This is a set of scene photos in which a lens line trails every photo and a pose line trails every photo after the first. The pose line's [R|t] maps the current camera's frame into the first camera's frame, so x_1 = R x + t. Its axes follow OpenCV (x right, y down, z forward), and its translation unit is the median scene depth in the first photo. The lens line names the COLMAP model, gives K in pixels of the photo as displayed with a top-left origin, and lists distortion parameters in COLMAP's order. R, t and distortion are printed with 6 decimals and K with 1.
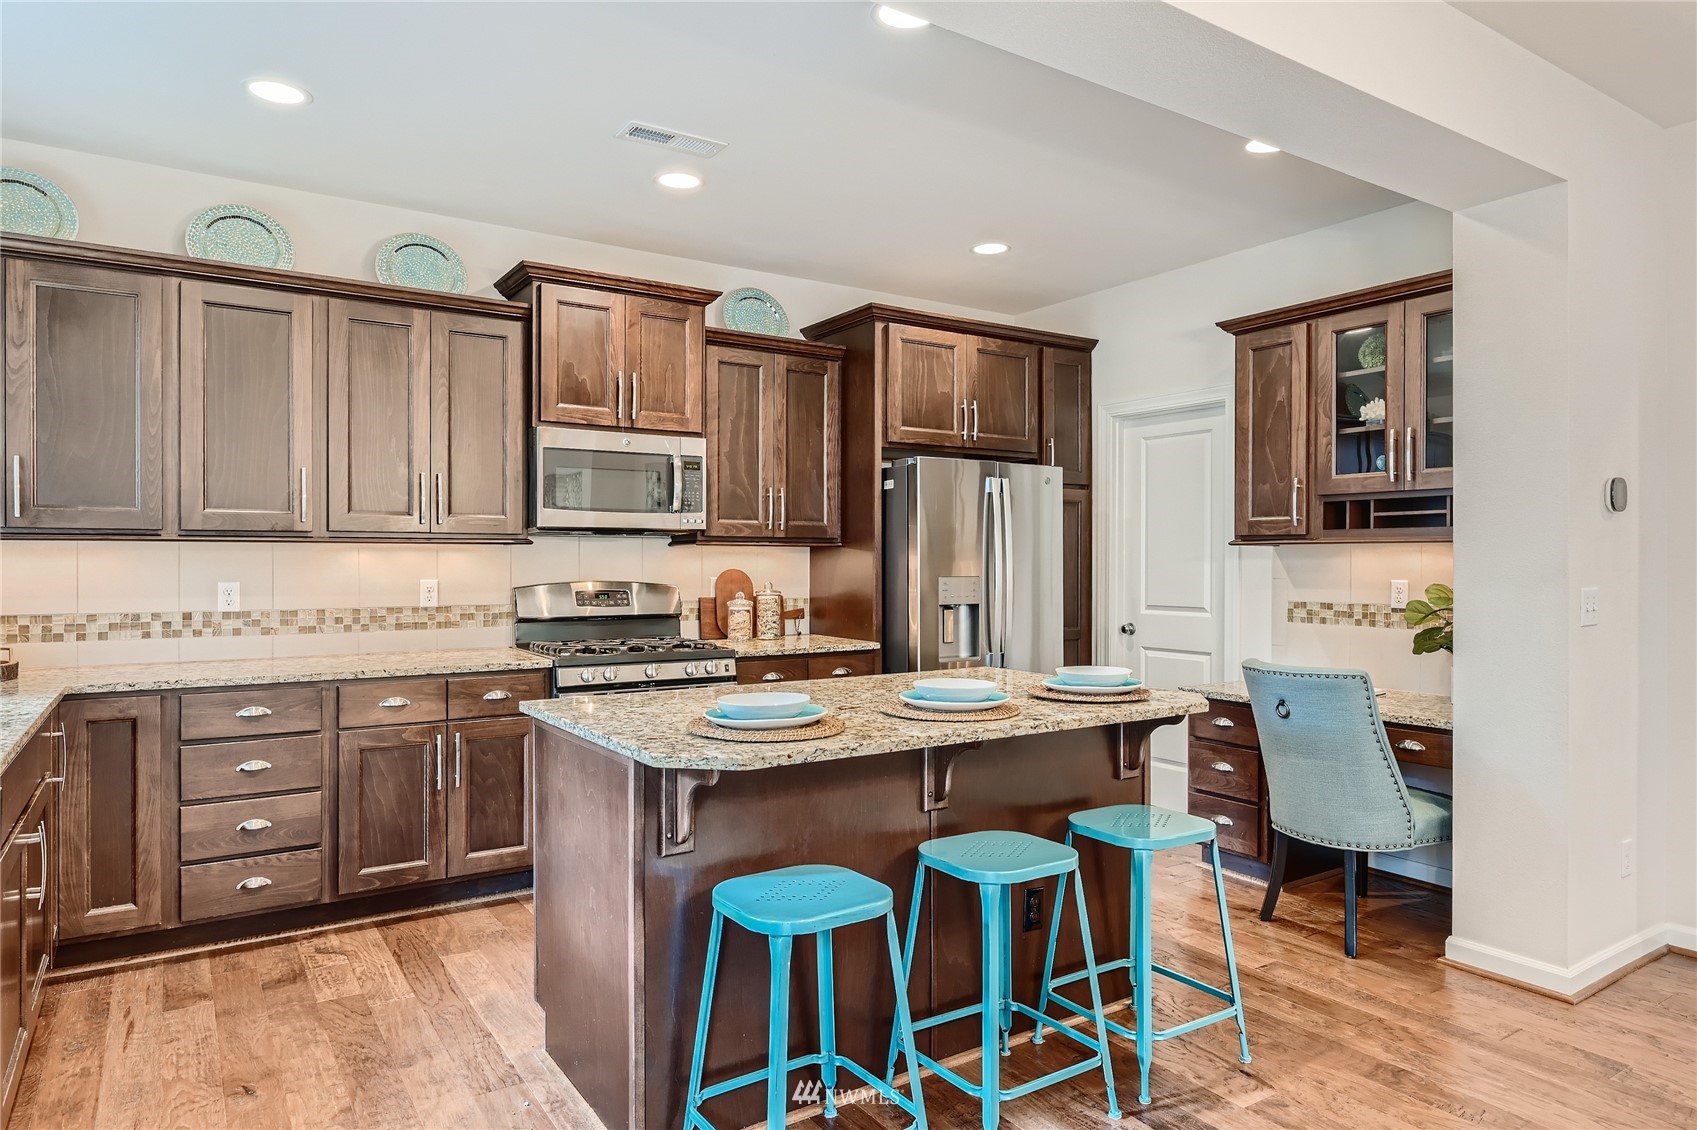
lens RADIAL K [[1048.5, 0, 885.5], [0, 1048.5, 564.0], [0, 0, 1]] dist [-0.002930, -0.001707]
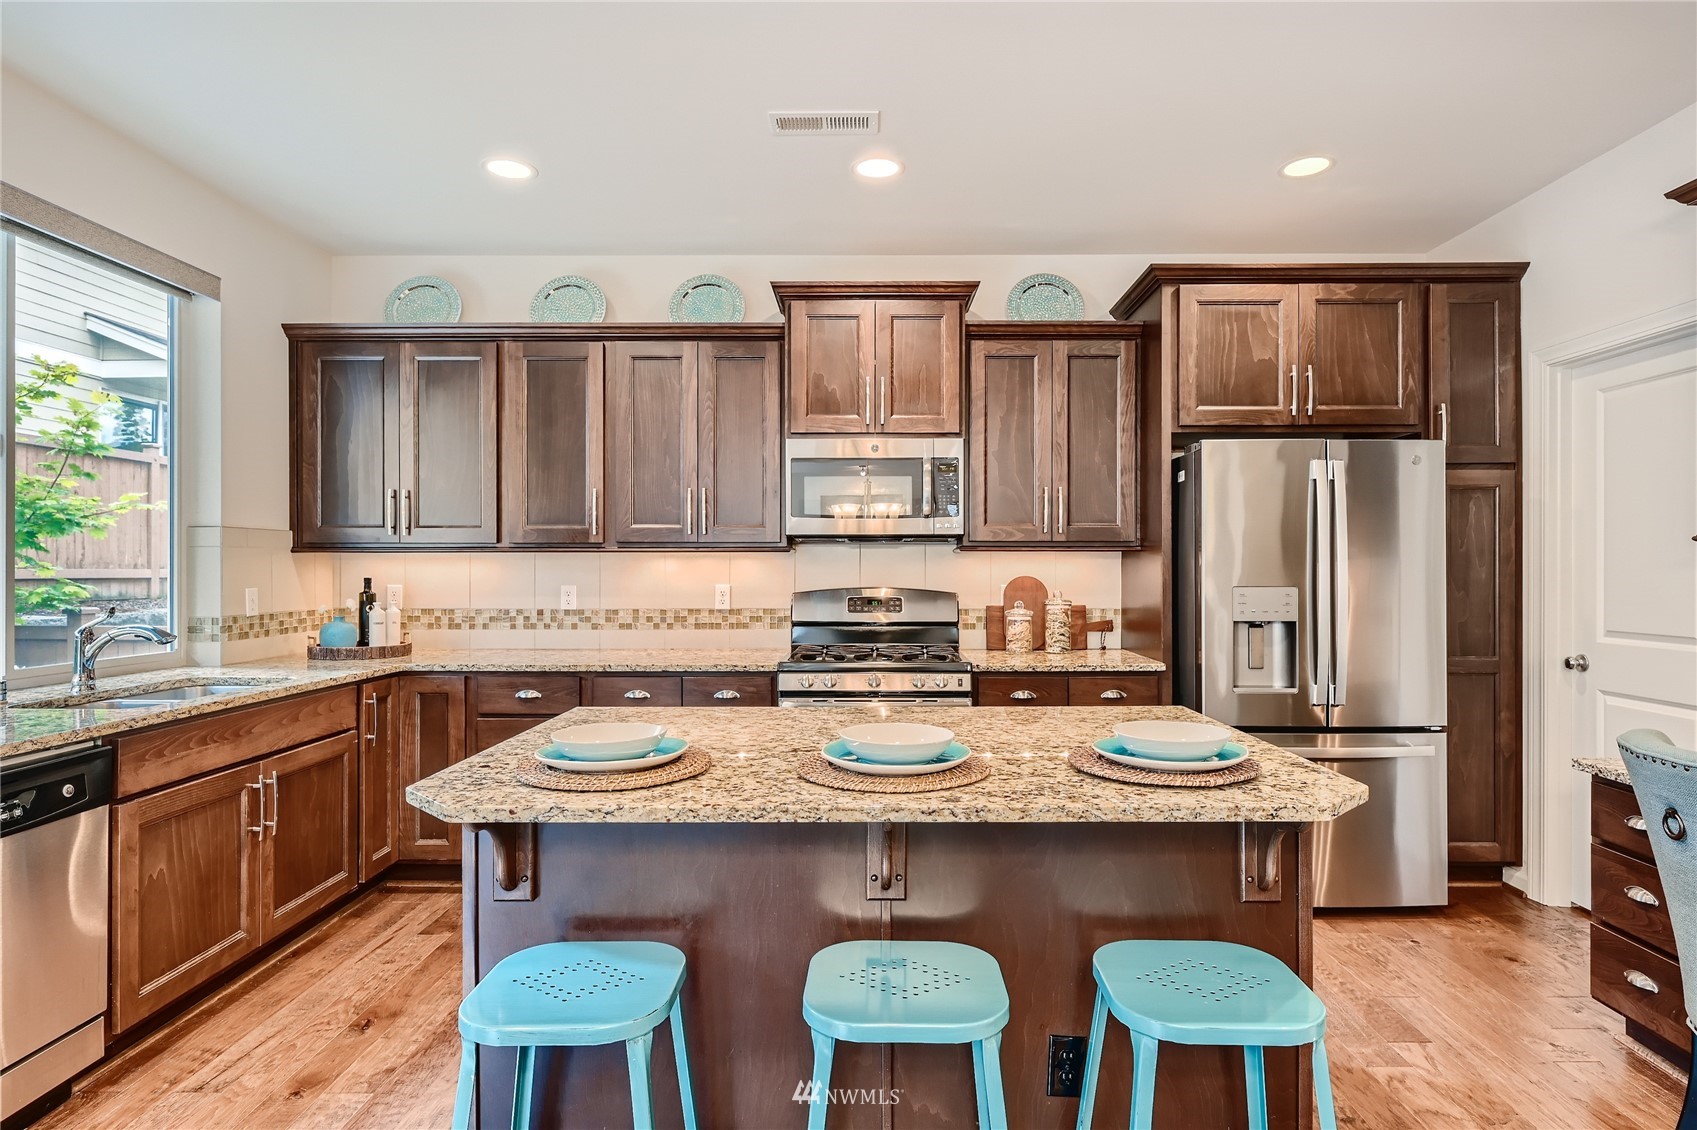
lens RADIAL K [[939.9, 0, 848.5], [0, 939.9, 565.0], [0, 0, 1]] dist [-0.003670, -0.000123]
pose [[0.821040, -0.003212, -0.570862, 0.240169], [-0.000480, 0.999980, -0.006316, 0.000283], [0.570870, 0.005459, 0.821022, 0.255956]]
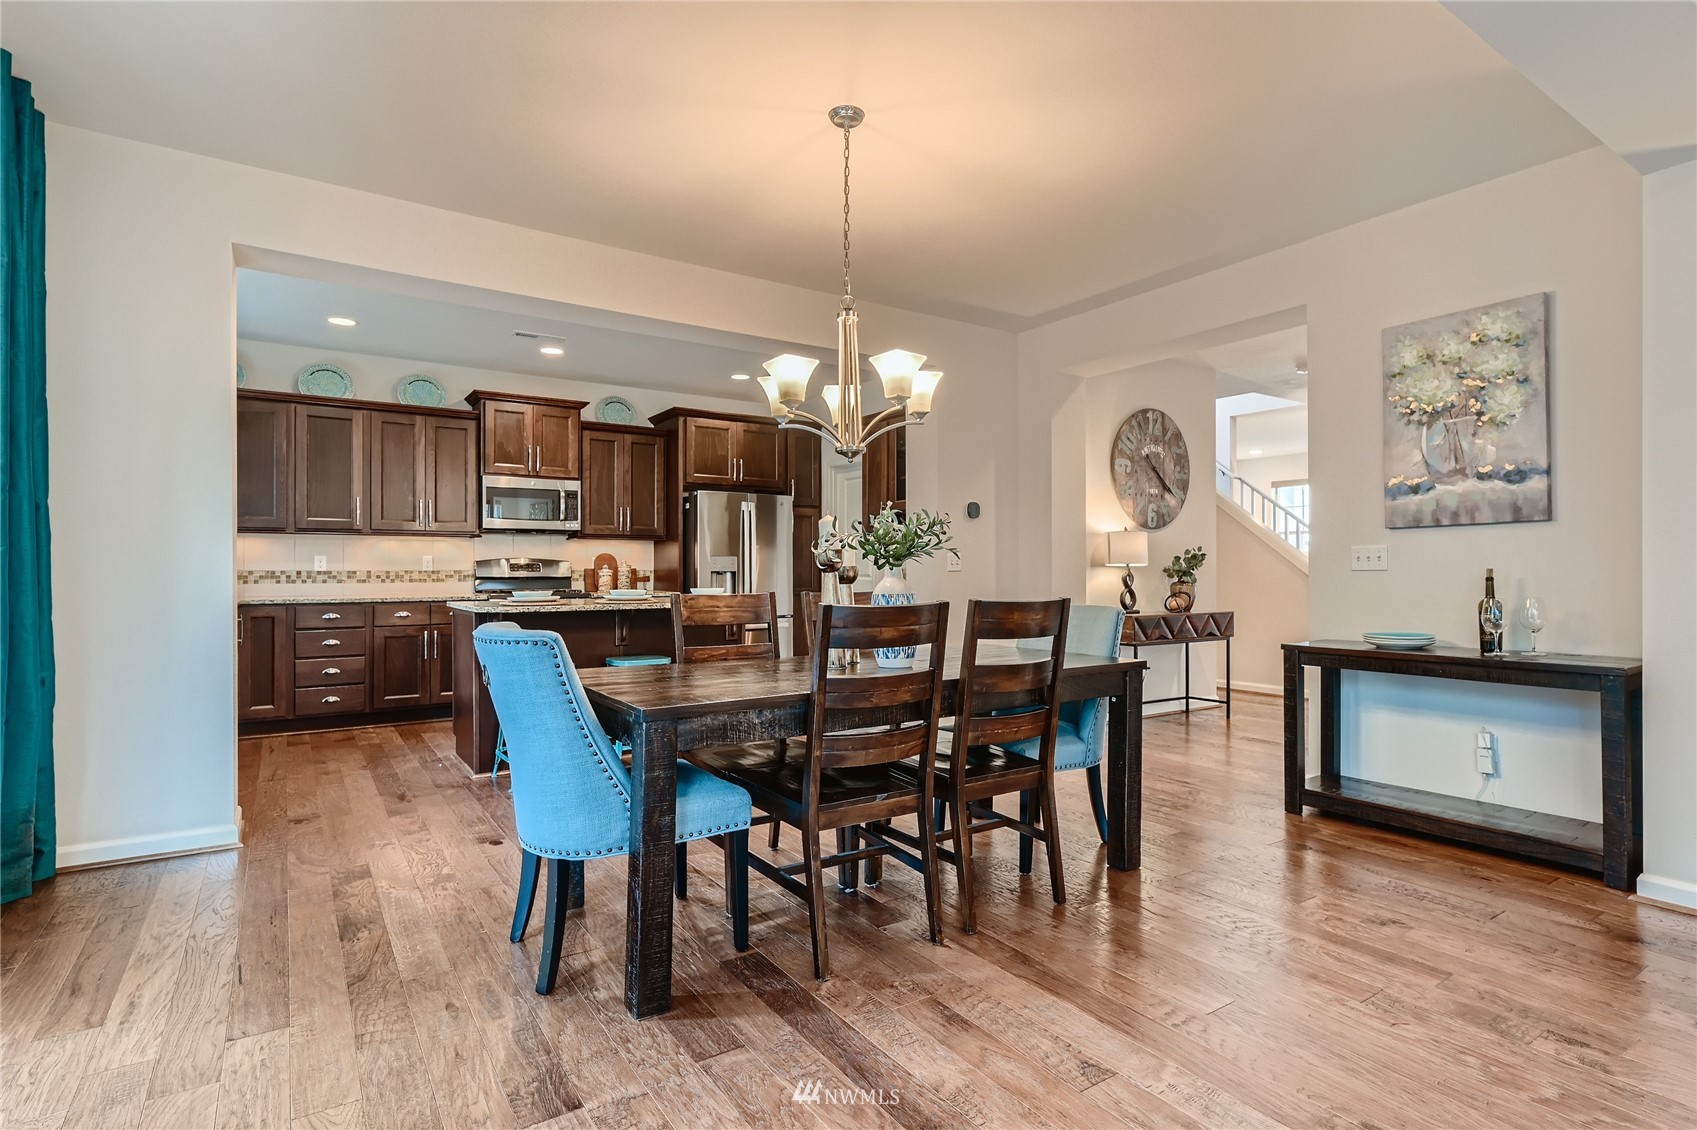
lens RADIAL K [[841.0, 0, 866.7], [0, 841.0, 565.8], [0, 0, 1]] dist [-0.001220, -0.000600]
pose [[0.999985, -0.000767, 0.005368, 0.343454], [0.000797, 0.999985, -0.005489, 0.040667], [-0.005363, 0.005493, 0.999971, -0.513304]]
